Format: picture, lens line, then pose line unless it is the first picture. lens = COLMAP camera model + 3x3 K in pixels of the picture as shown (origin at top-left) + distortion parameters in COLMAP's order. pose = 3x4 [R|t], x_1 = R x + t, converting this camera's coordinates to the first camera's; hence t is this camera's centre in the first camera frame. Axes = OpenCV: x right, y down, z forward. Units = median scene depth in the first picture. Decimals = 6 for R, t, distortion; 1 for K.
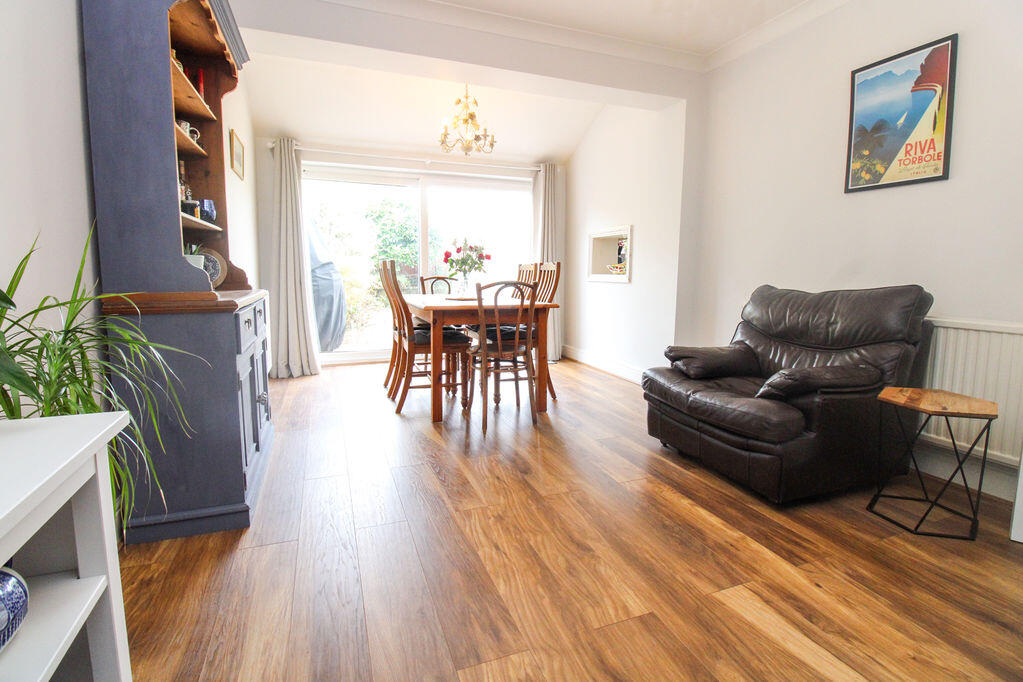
lens RADIAL K [[482.8, 0, 523.6], [0, 482.8, 327.5], [0, 0, 1]] dist [-0.014693, -0.000316]
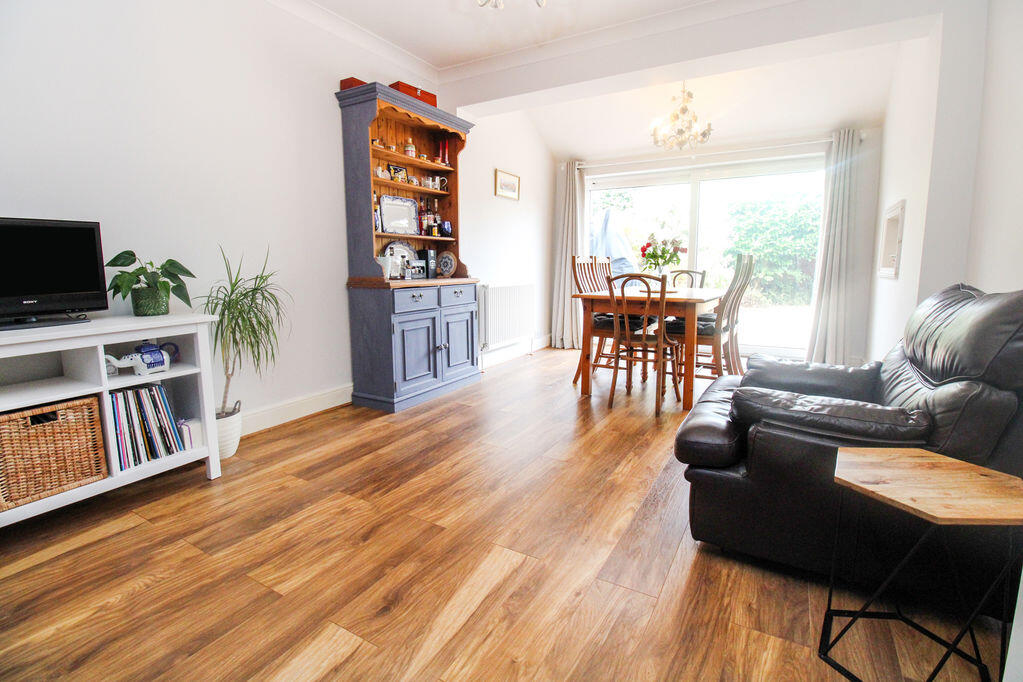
lens RADIAL K [[482.8, 0, 523.6], [0, 482.8, 327.5], [0, 0, 1]] dist [-0.014693, -0.000316]
pose [[0.625838, 0.091345, -0.774586, 0.647430], [-0.083275, 0.995267, 0.050086, -0.012128], [0.775495, 0.033157, 0.630482, 0.157507]]
